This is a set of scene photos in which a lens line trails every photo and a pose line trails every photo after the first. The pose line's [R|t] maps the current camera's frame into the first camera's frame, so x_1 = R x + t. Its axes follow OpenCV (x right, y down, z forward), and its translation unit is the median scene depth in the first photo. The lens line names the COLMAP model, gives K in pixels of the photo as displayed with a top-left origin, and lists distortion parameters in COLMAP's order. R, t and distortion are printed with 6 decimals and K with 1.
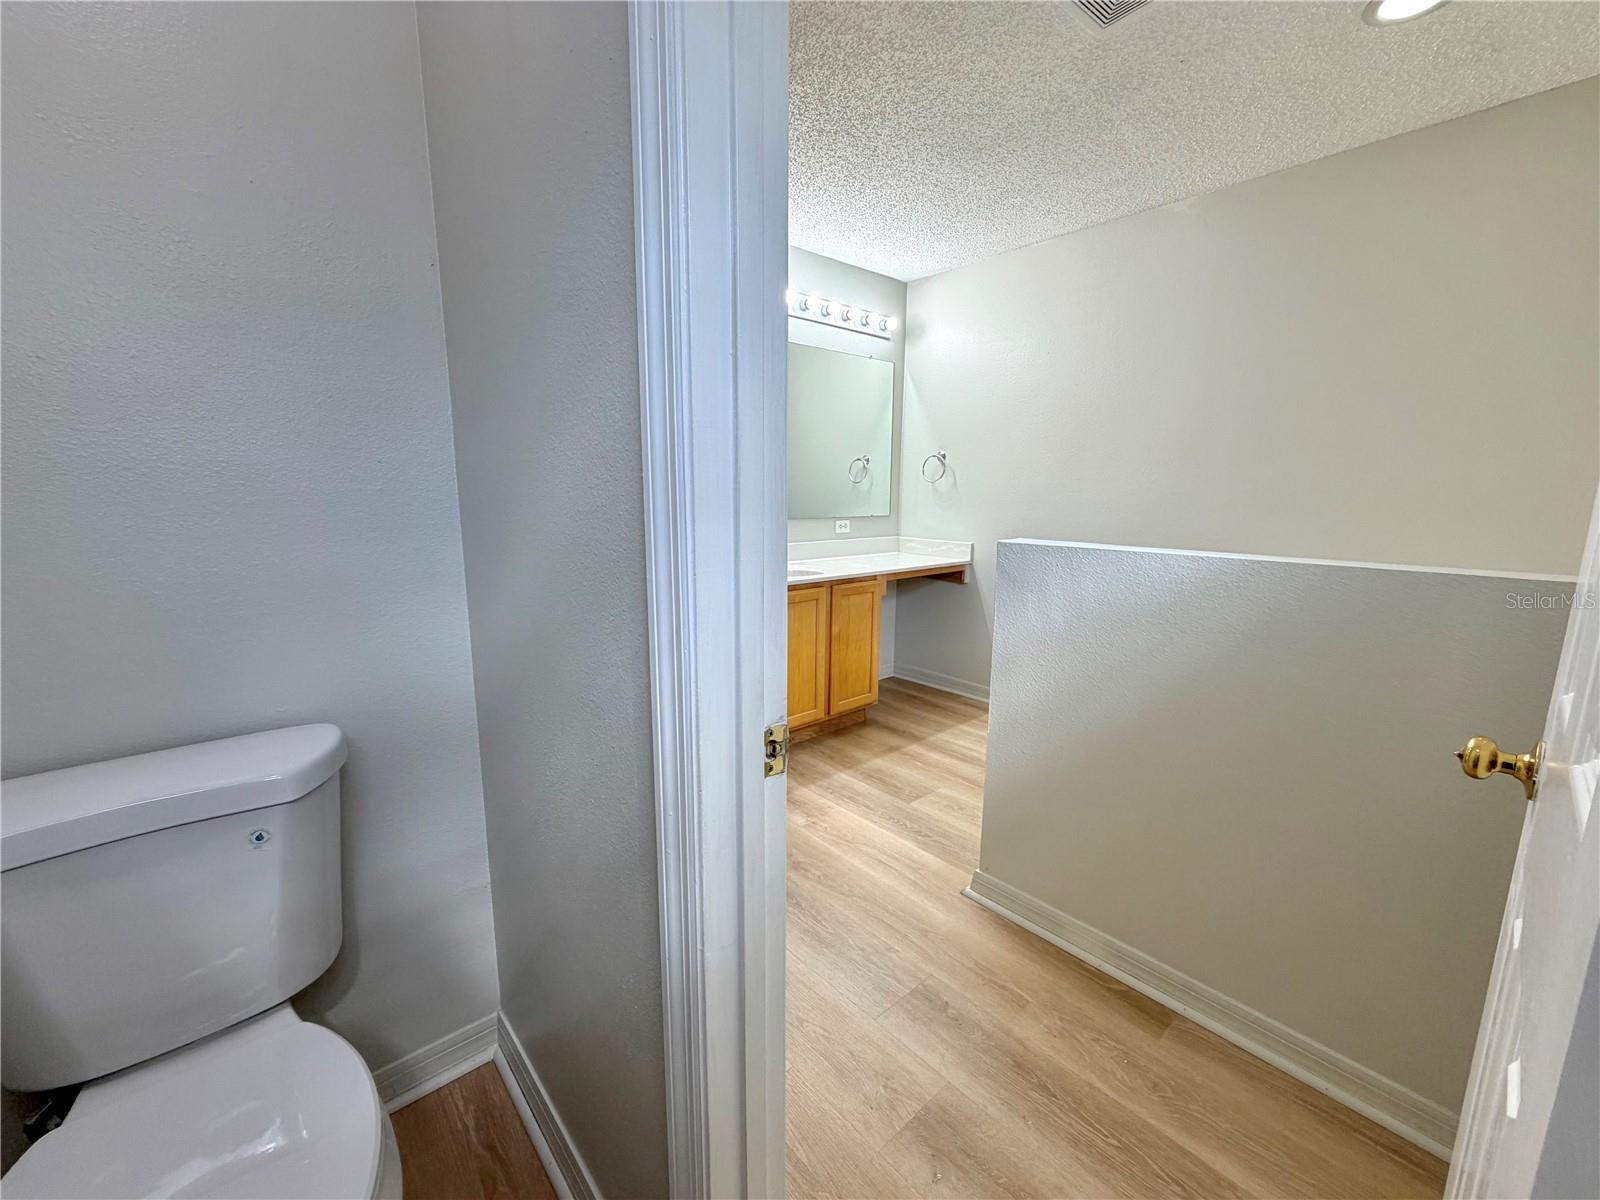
lens RADIAL K [[638.7, 0, 795.6], [0, 638.7, 601.9], [0, 0, 1]] dist [-0.000506, -0.000116]
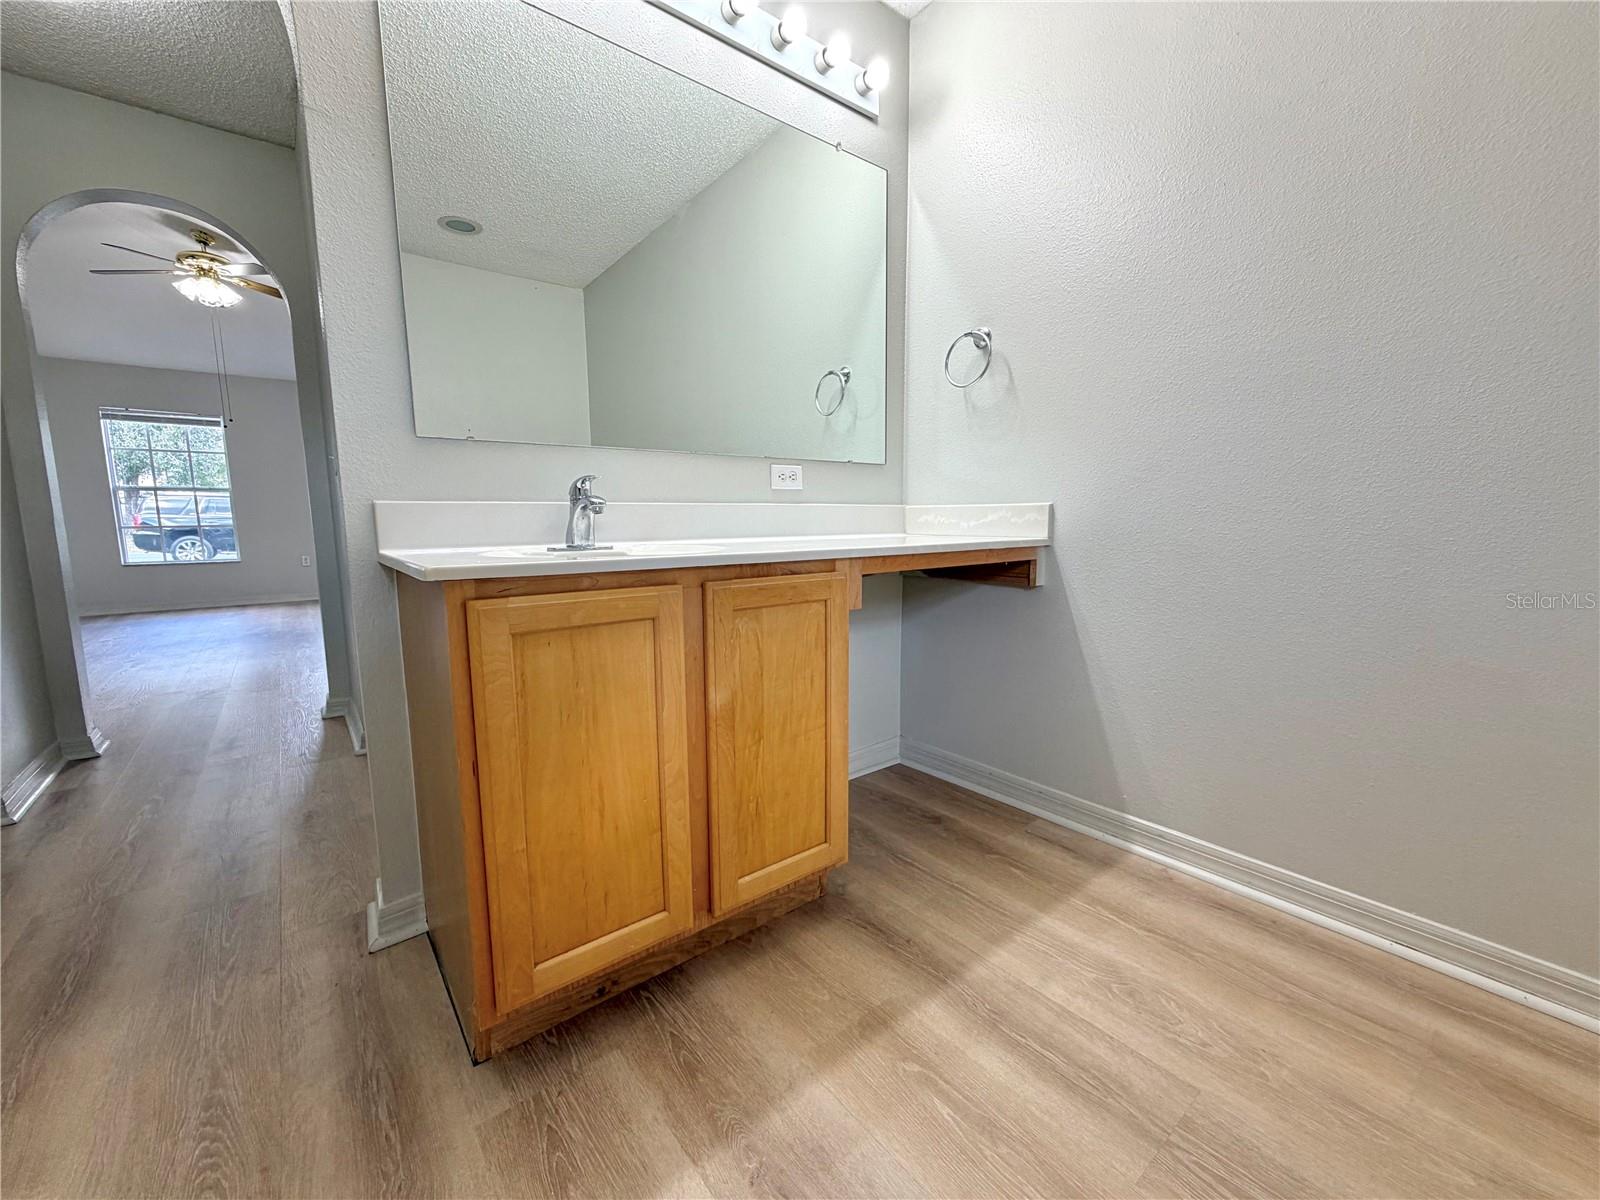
lens RADIAL K [[638.7, 0, 795.6], [0, 638.7, 601.9], [0, 0, 1]] dist [-0.000506, -0.000116]
pose [[0.998840, -0.010005, -0.047107, 0.107972], [0.007901, 0.998972, -0.044642, 0.003091], [0.047505, 0.044218, 0.997892, 0.525153]]
